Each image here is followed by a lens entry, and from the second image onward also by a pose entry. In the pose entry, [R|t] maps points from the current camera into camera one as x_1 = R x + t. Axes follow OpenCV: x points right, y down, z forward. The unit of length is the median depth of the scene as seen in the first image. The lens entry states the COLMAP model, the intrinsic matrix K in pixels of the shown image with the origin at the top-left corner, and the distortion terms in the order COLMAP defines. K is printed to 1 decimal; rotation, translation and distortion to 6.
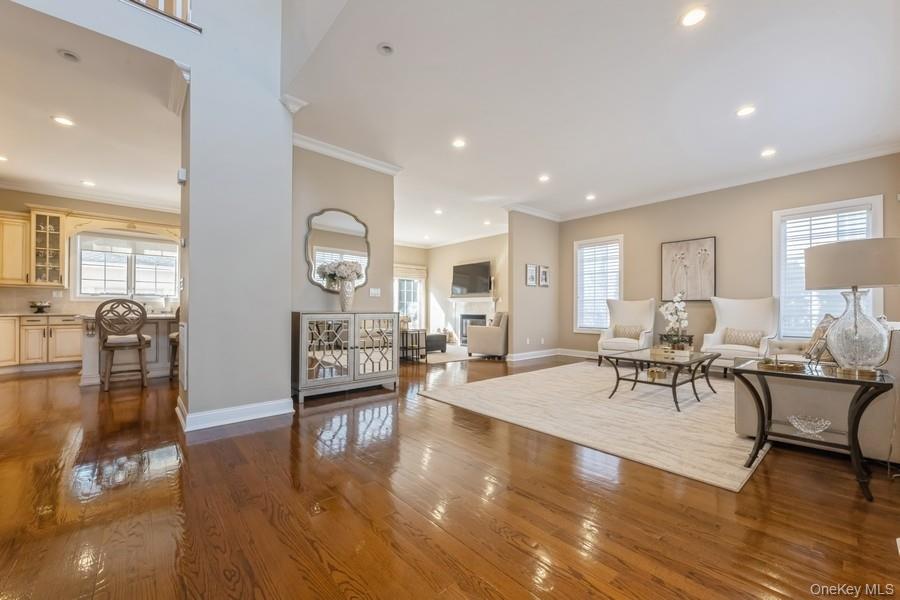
lens RADIAL K [[349.8, 0, 444.0], [0, 349.8, 299.7], [0, 0, 1]] dist [-0.002401, -0.000251]
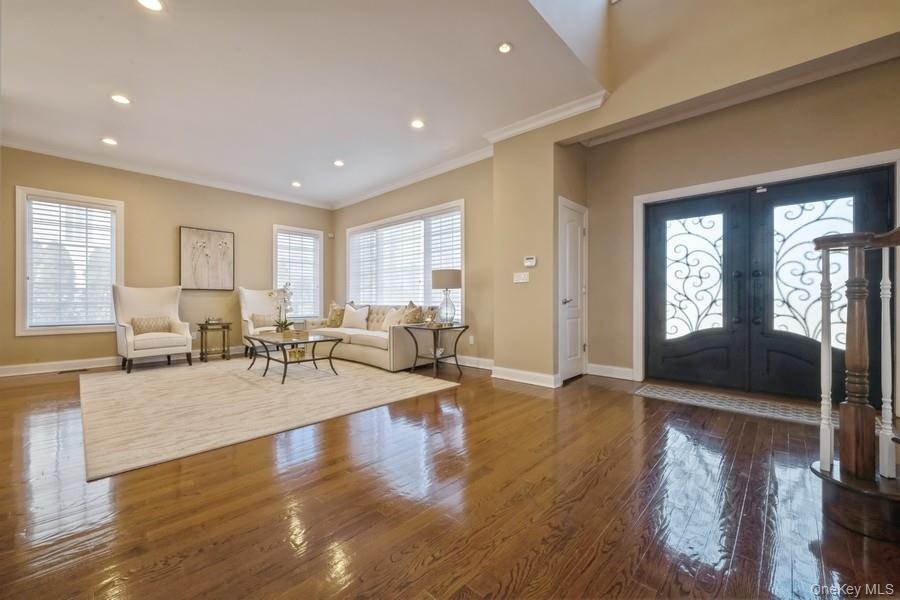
lens RADIAL K [[349.8, 0, 446.3], [0, 349.8, 302.5], [0, 0, 1]] dist [-0.002401, -0.000251]
pose [[-0.083465, -0.010001, 0.996460, -0.266651], [-0.028953, 0.999552, 0.007607, 0.009501], [-0.996090, -0.028215, -0.083718, 0.268283]]
